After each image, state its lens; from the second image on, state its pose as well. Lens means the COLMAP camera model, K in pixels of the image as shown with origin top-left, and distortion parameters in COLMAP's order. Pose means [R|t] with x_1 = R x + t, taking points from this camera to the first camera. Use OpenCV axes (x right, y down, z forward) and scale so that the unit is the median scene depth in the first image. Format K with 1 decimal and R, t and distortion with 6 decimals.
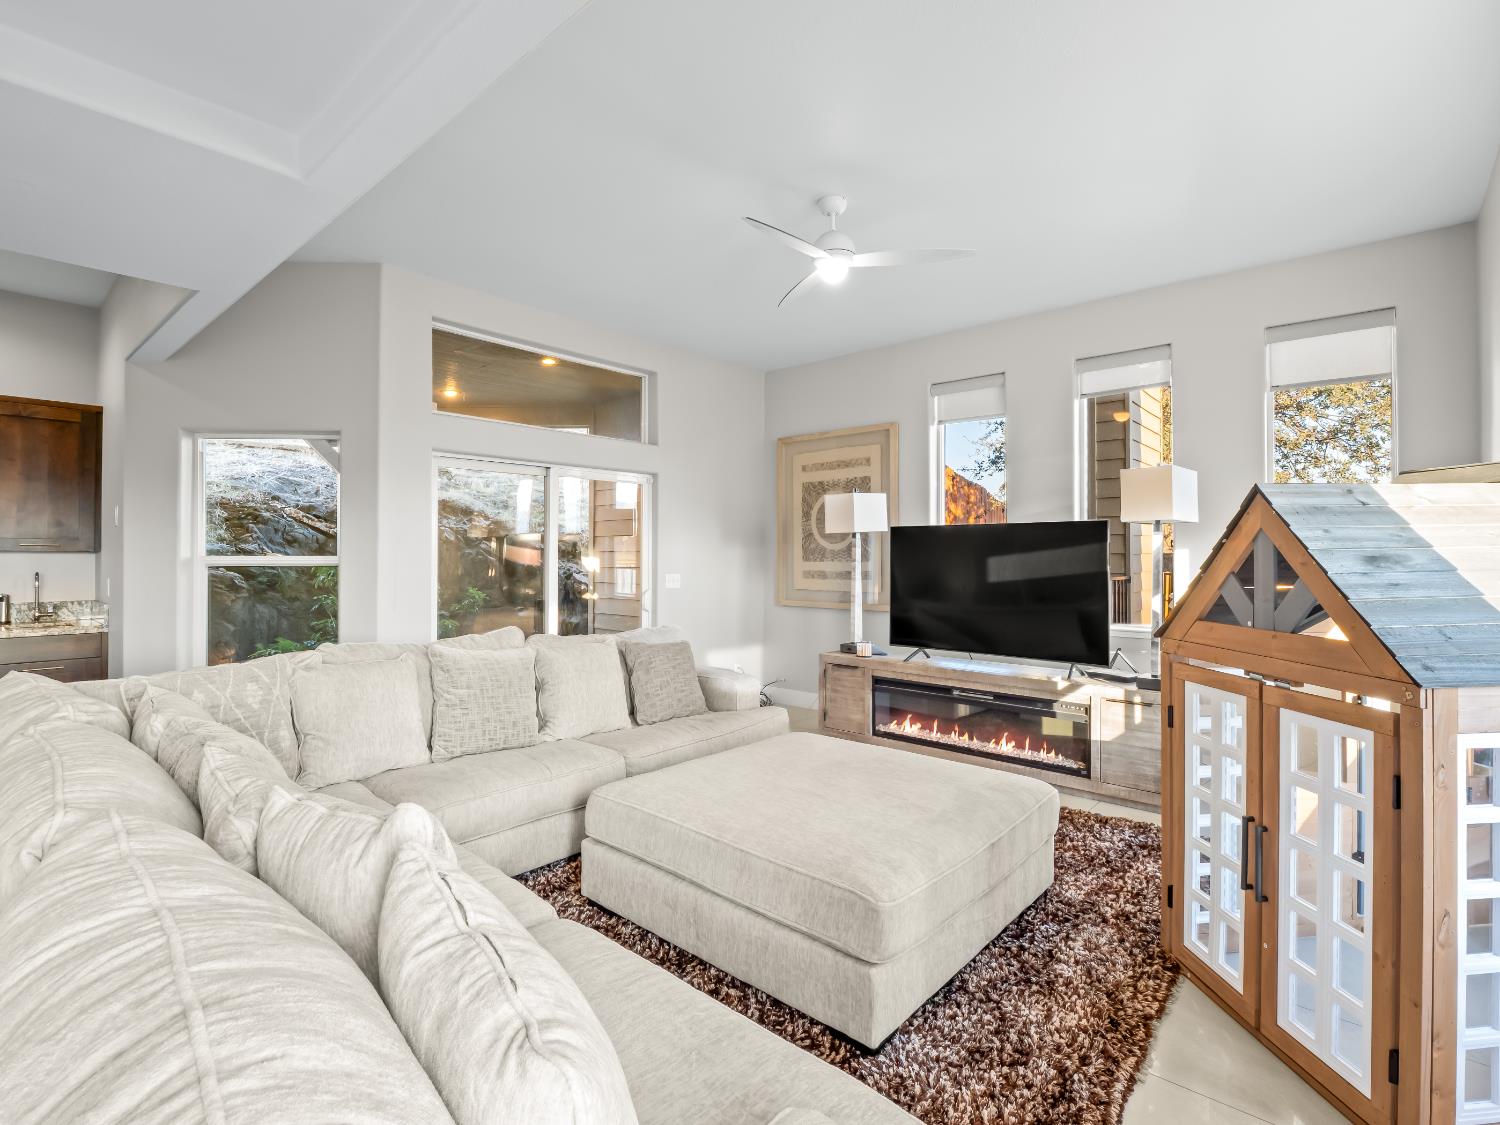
lens RADIAL K [[746.2, 0, 749.5], [0, 746.2, 553.9], [0, 0, 1]] dist [-0.005478, -0.004076]
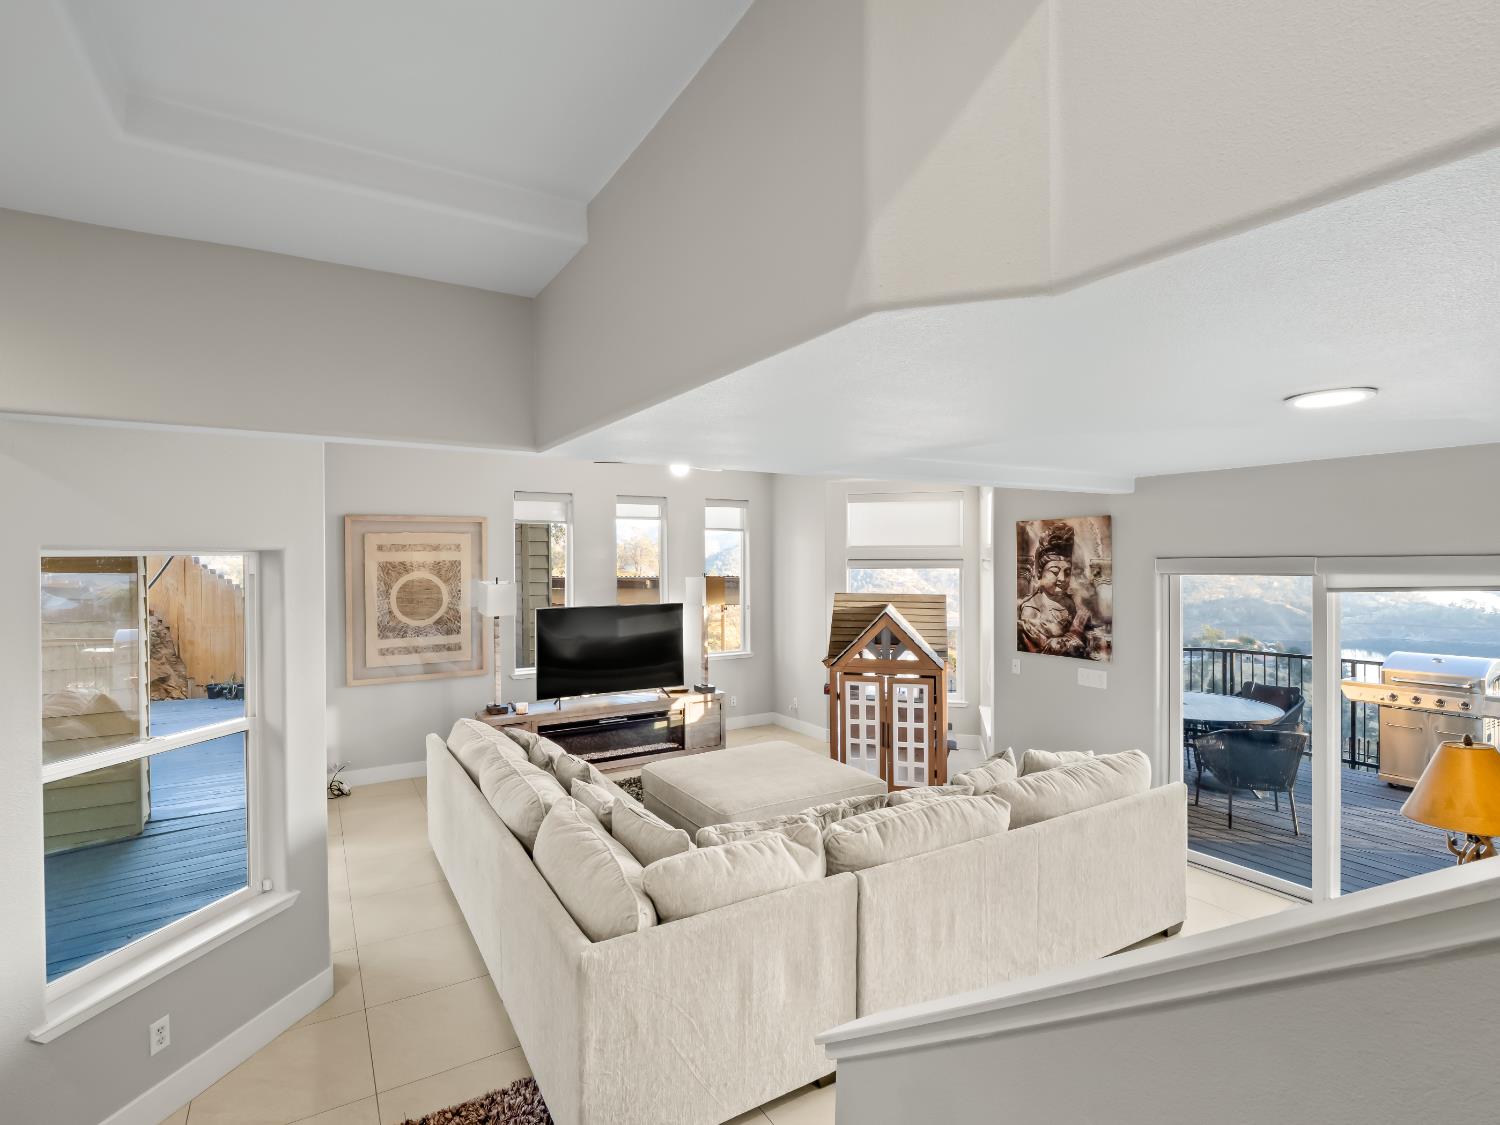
lens RADIAL K [[746.2, 0, 755.1], [0, 746.2, 563.9], [0, 0, 1]] dist [-0.005478, -0.004076]
pose [[0.255415, -0.015346, 0.966710, -1.217315], [0.000218, 0.999875, 0.015815, -0.170690], [-0.966831, -0.003829, 0.255387, 0.386991]]
